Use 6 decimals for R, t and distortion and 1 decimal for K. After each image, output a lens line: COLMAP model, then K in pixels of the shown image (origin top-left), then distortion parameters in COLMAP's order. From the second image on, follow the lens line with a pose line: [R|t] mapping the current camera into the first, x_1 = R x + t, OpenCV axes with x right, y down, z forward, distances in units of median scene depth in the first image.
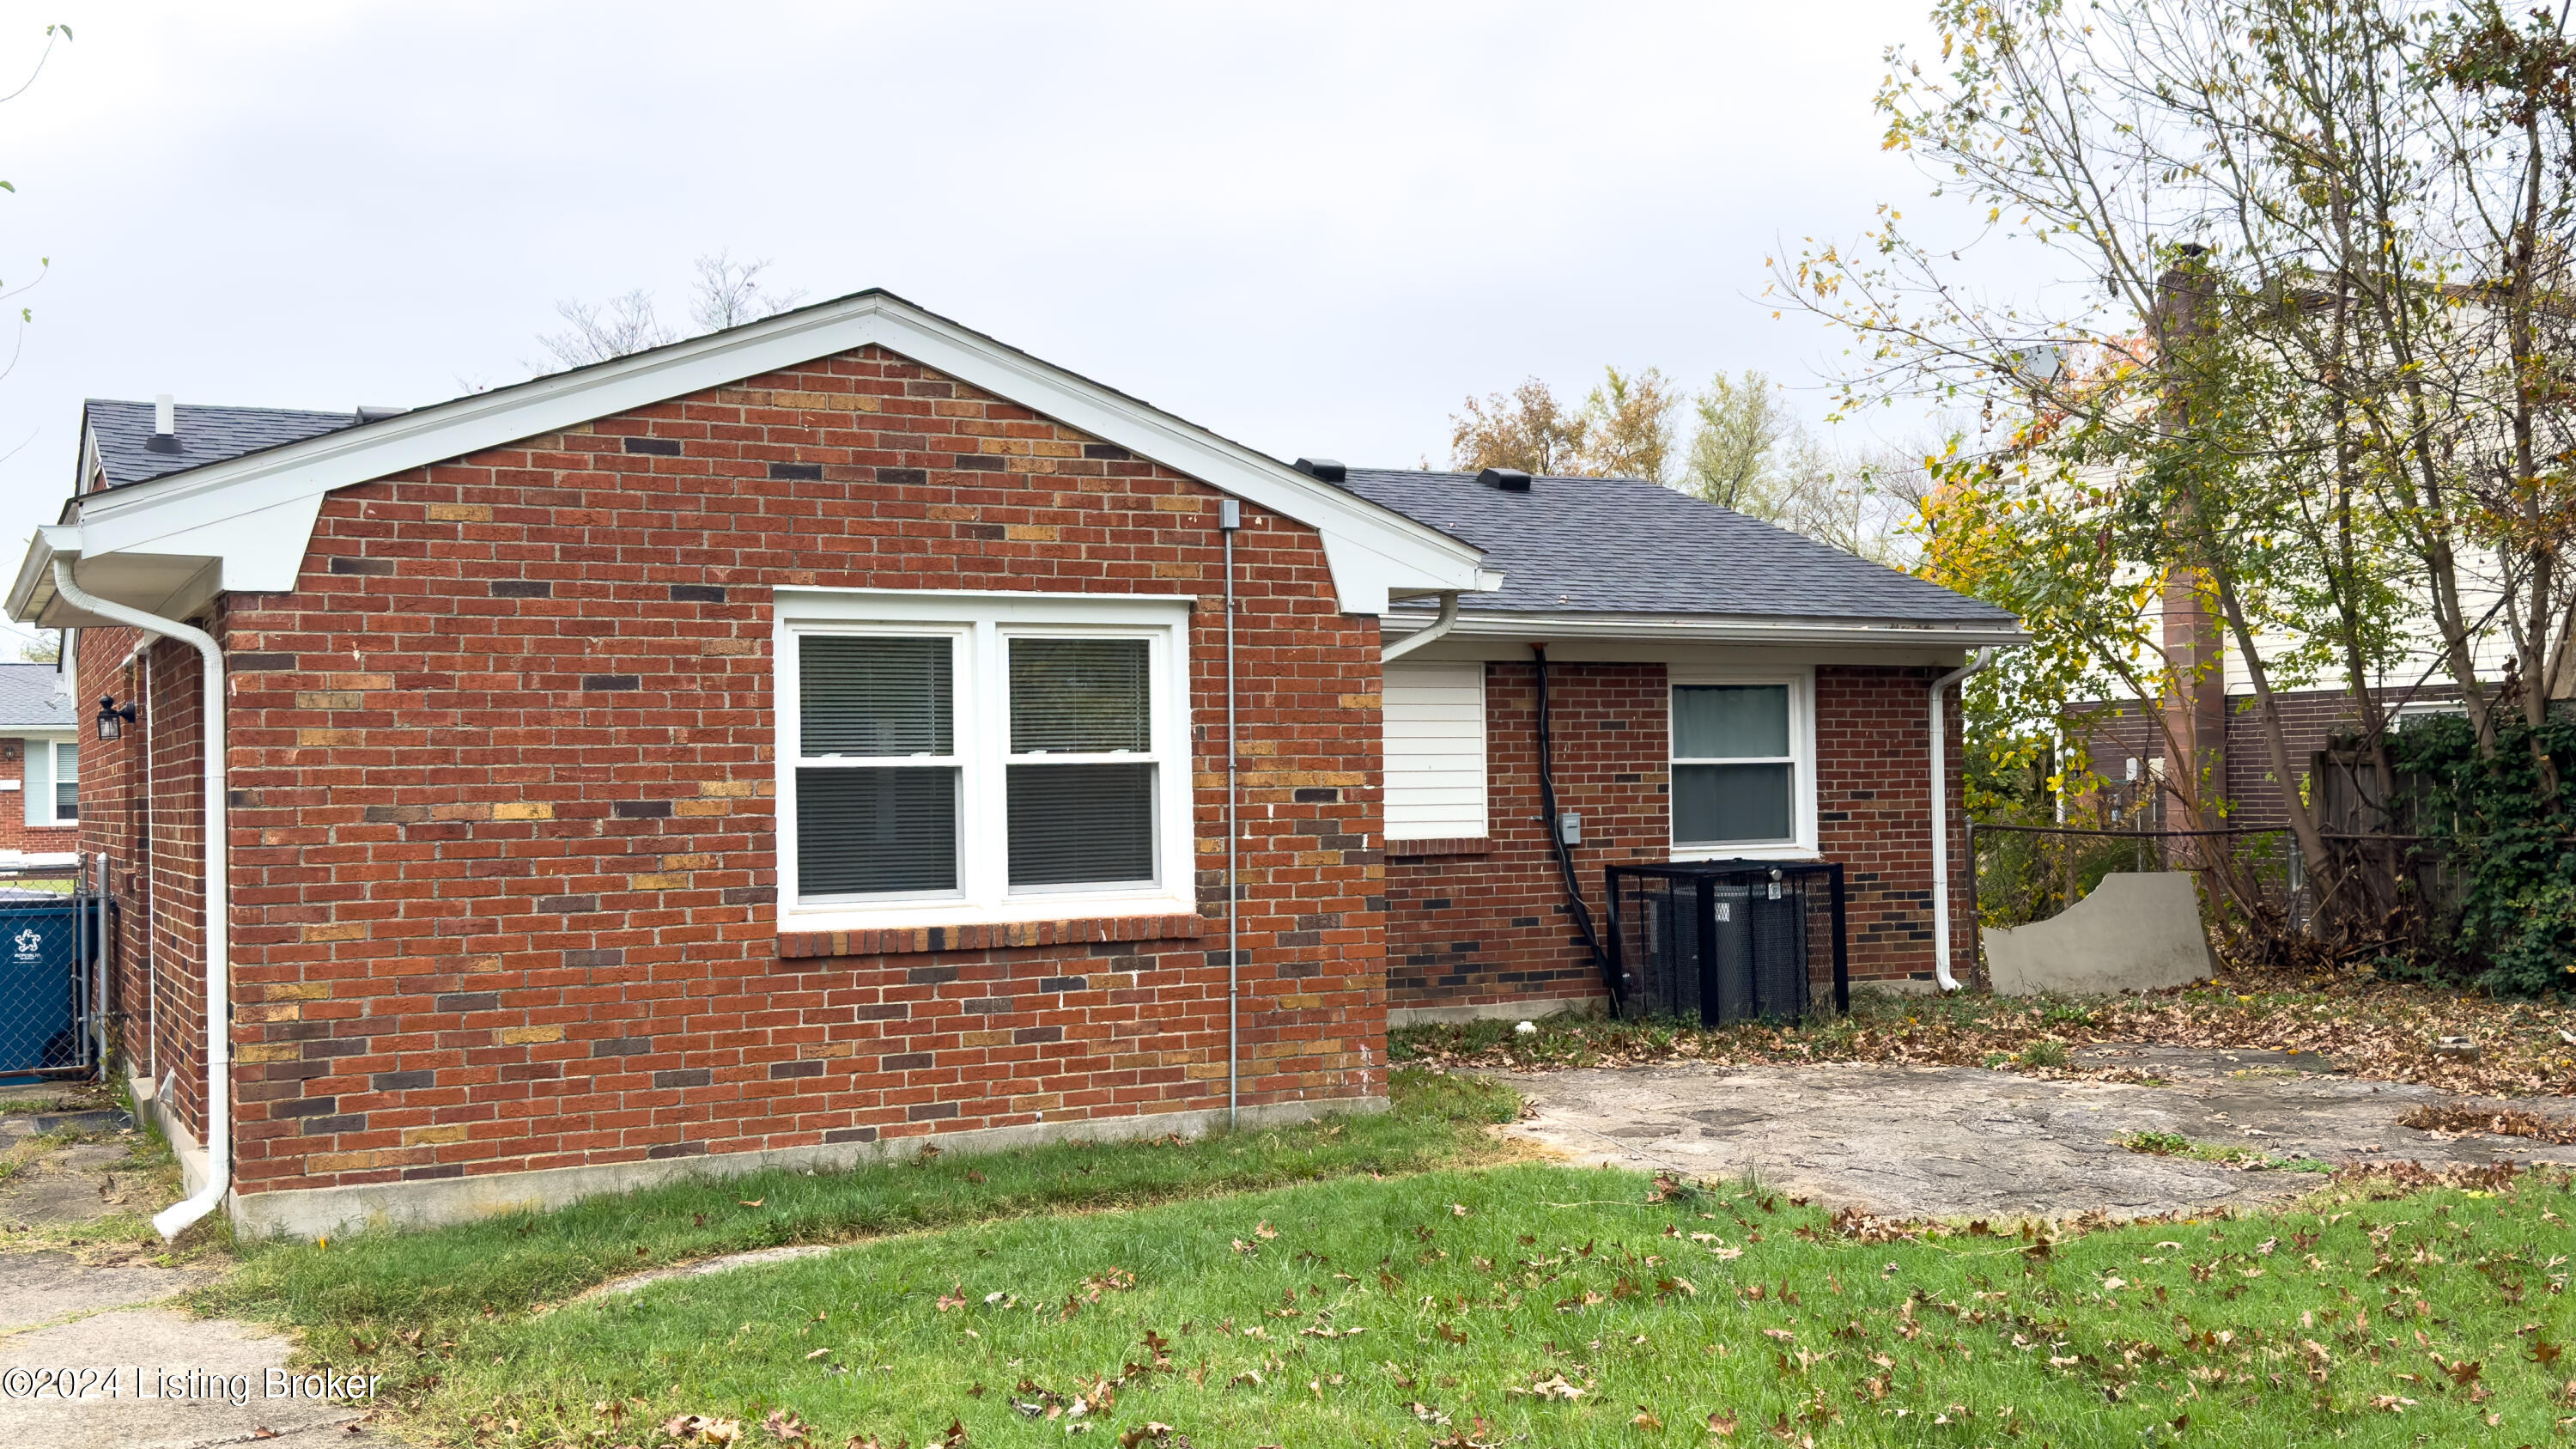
lens RADIAL K [[2624.6, 0, 1290.5], [0, 2624.6, 741.6], [0, 0, 1]] dist [0.181612, 0.001428]
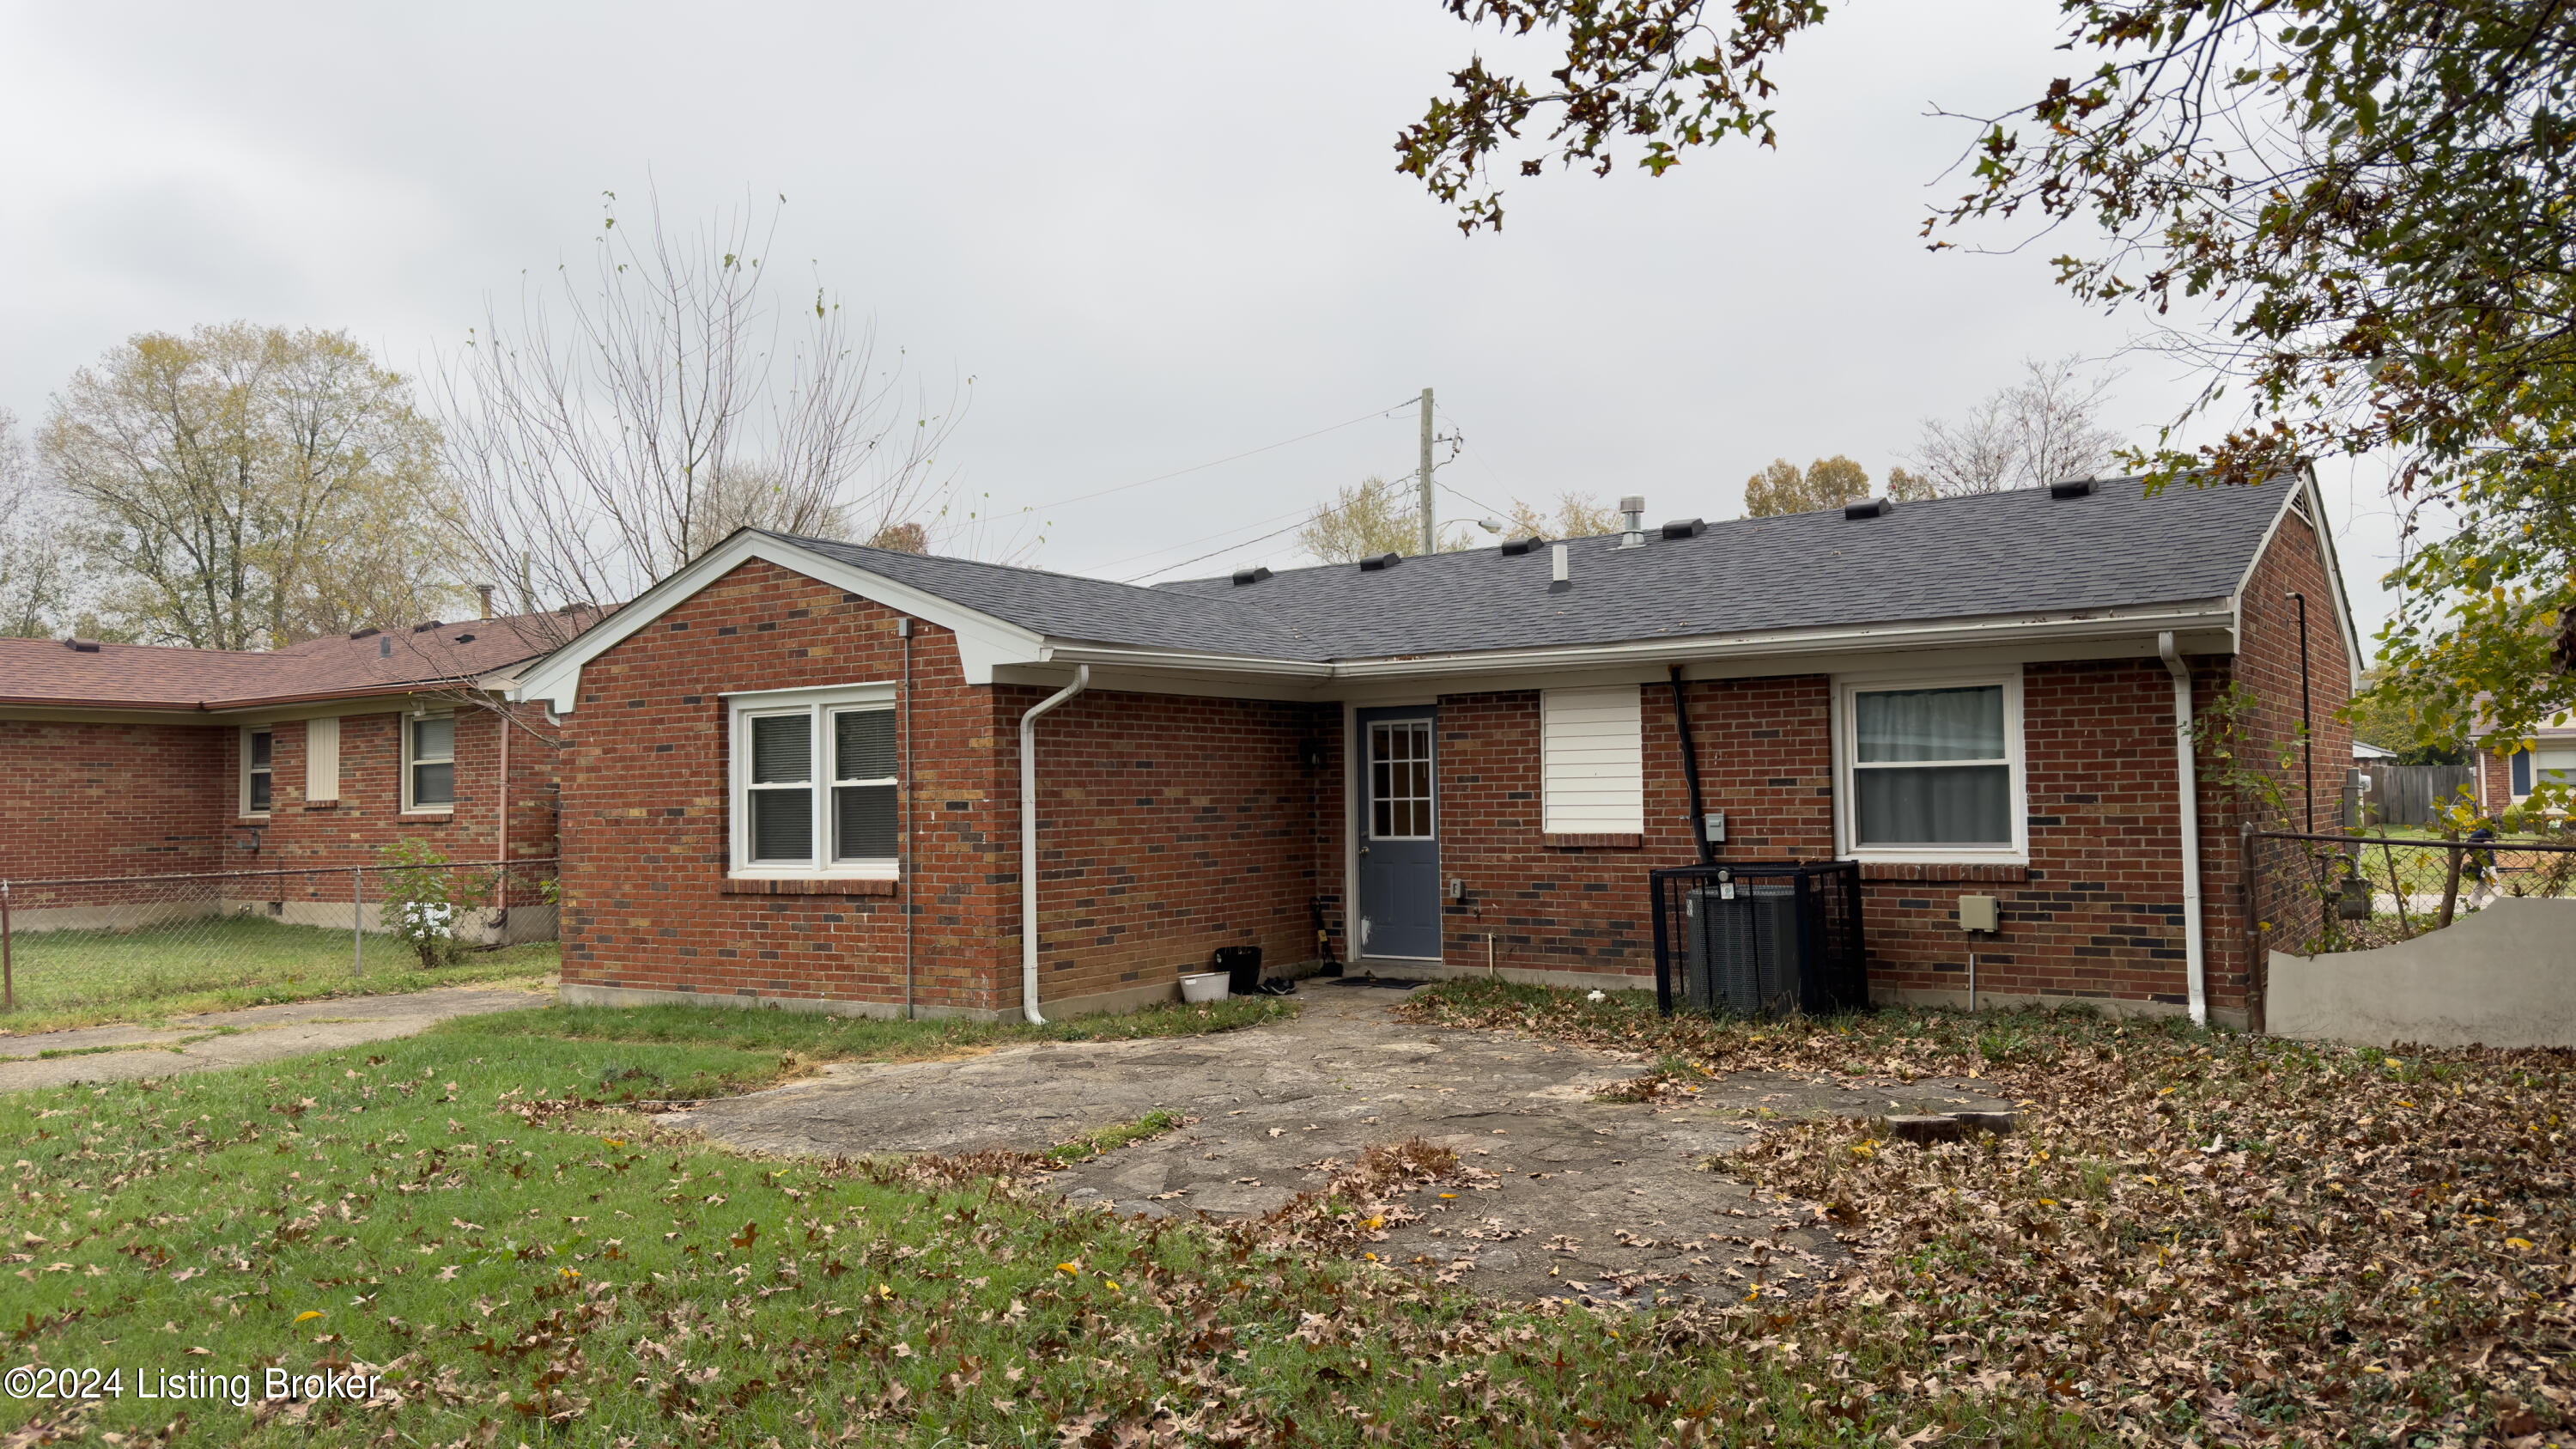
lens RADIAL K [[1825.4, 0, 1291.2], [0, 1825.4, 742.6], [0, 0, 1]] dist [0.177391, -0.214128]
pose [[0.453012, -0.018417, -0.891314, 0.727689], [0.026665, 0.999619, -0.007103, -0.002483], [0.891105, -0.020549, 0.453331, 0.482142]]
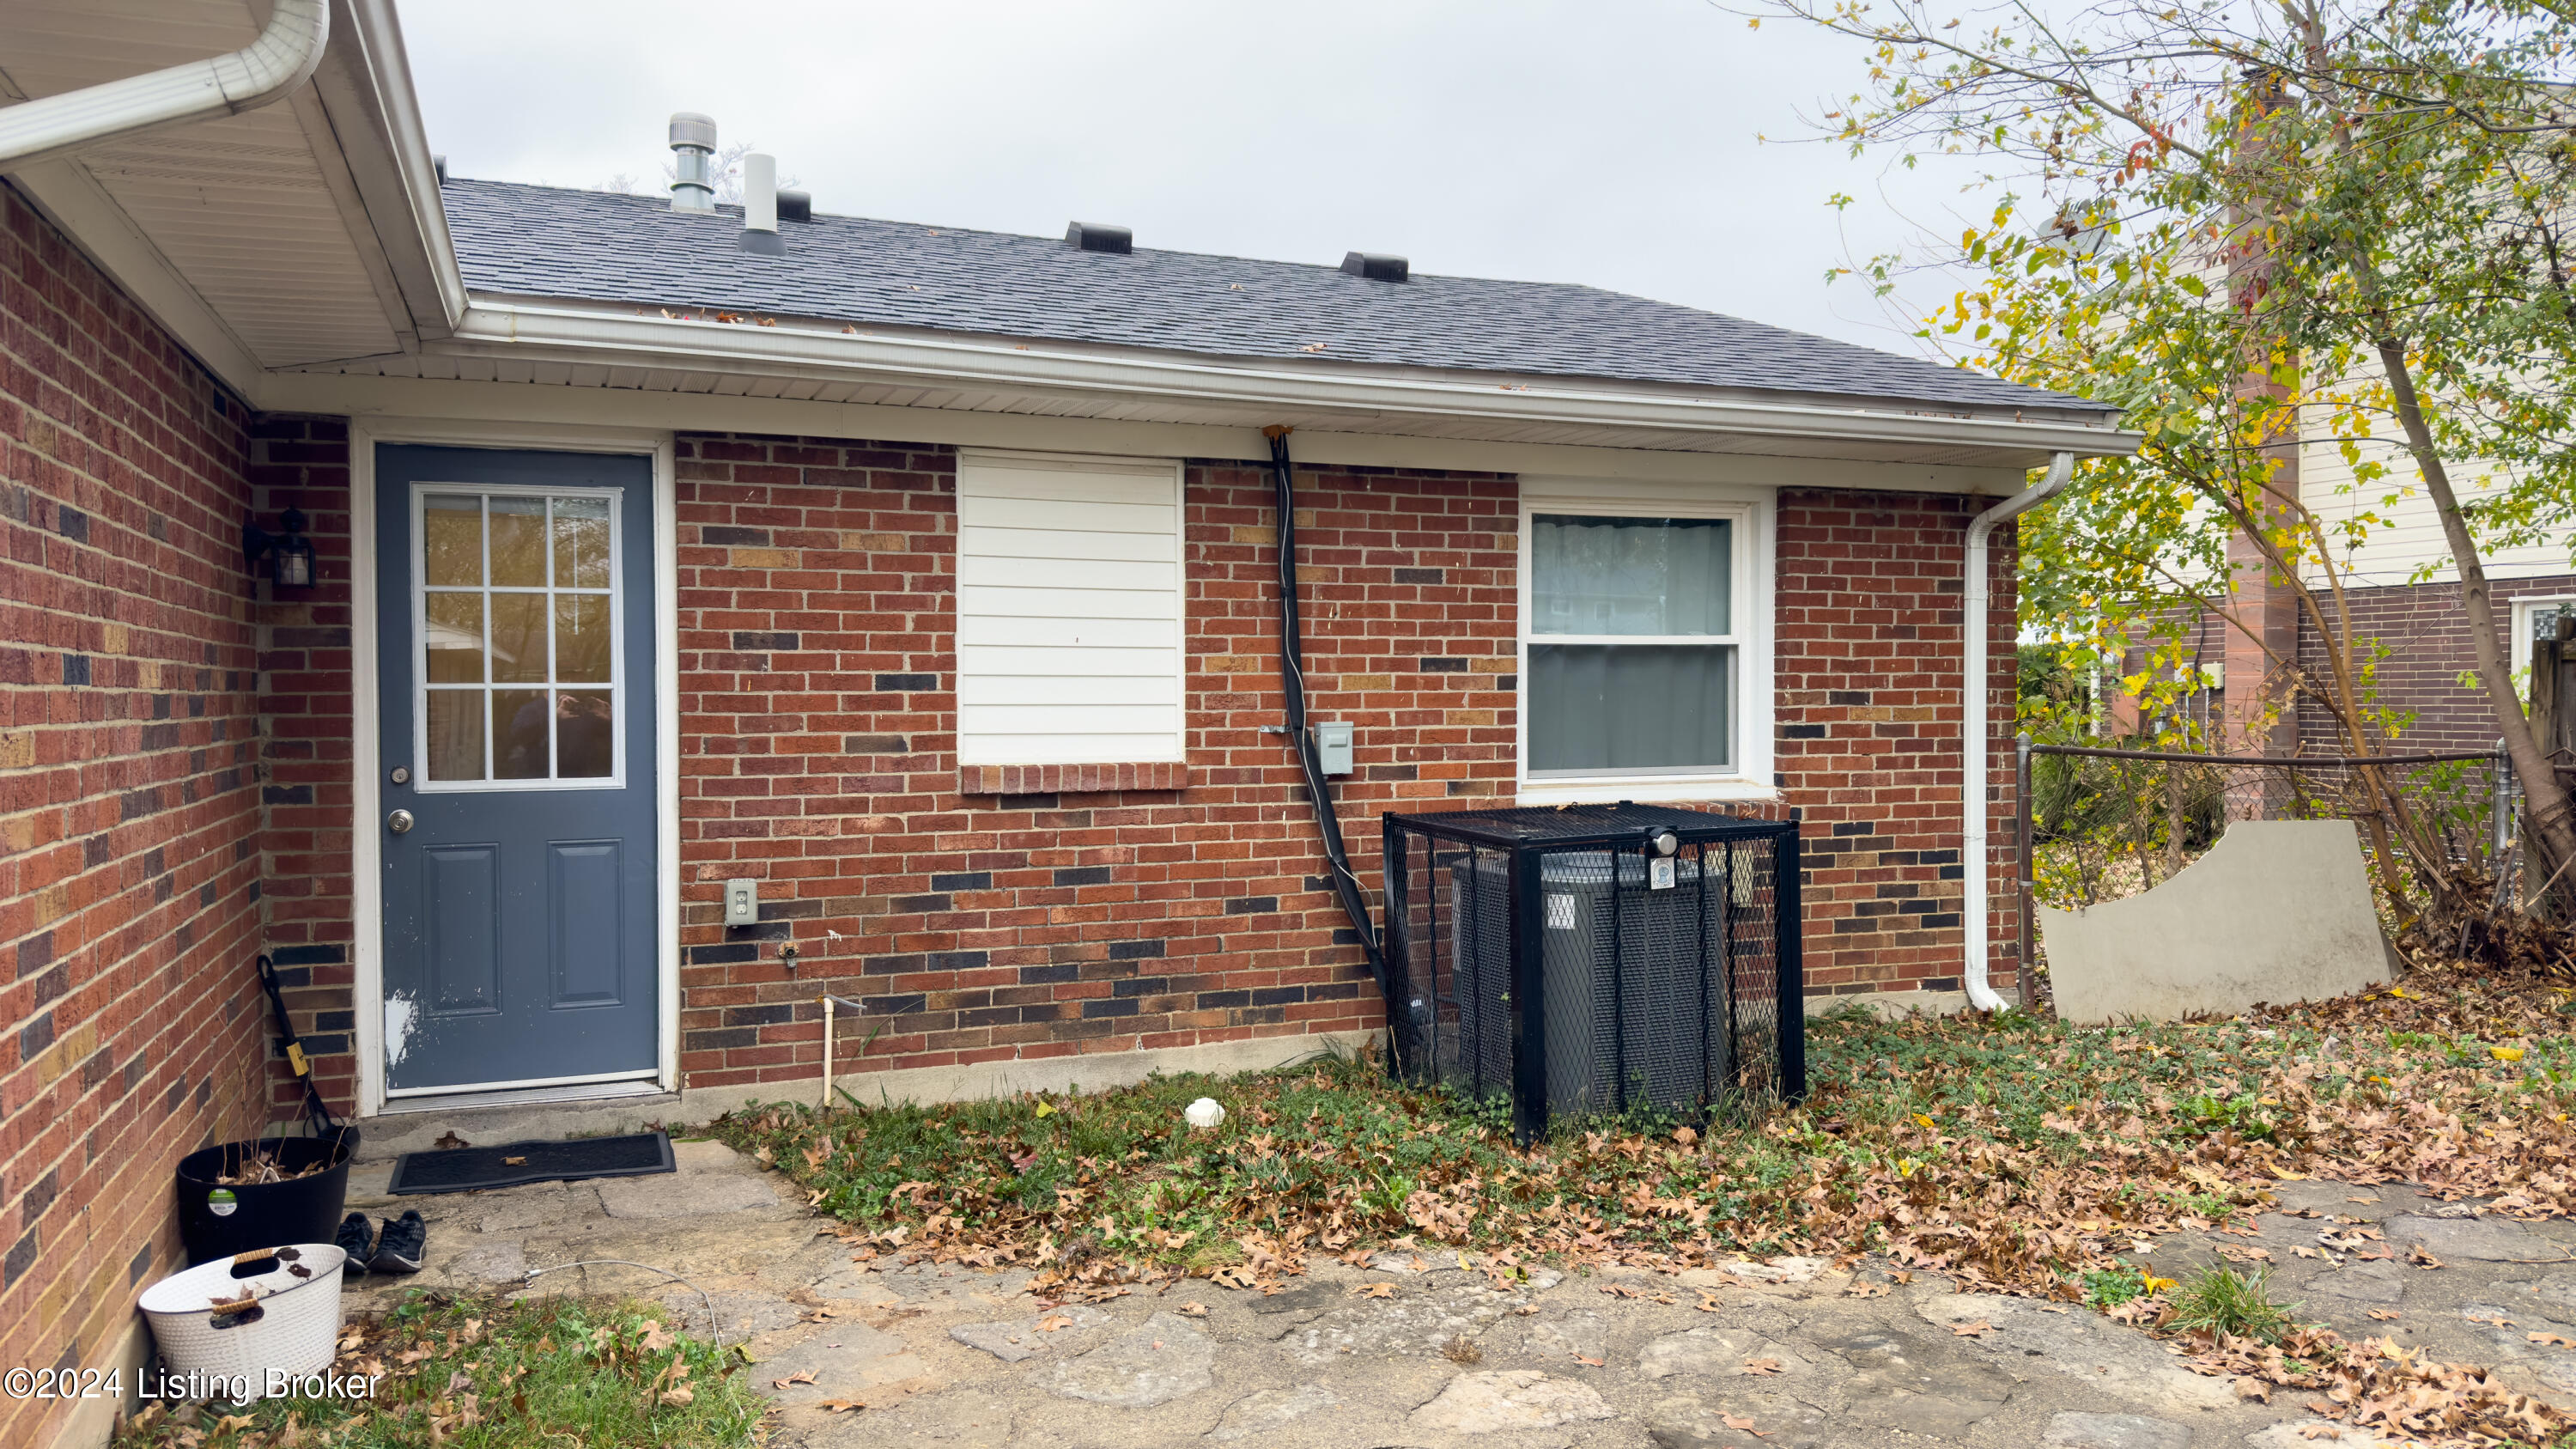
lens RADIAL K [[1802.7, 0, 1287.9], [0, 1802.7, 733.6], [0, 0, 1]] dist [0.175620, -0.291915]
pose [[0.994488, 0.014146, -0.103892, 0.138033], [-0.010088, 0.999170, 0.039477, 0.013901], [0.104364, -0.038212, 0.993805, 0.596002]]
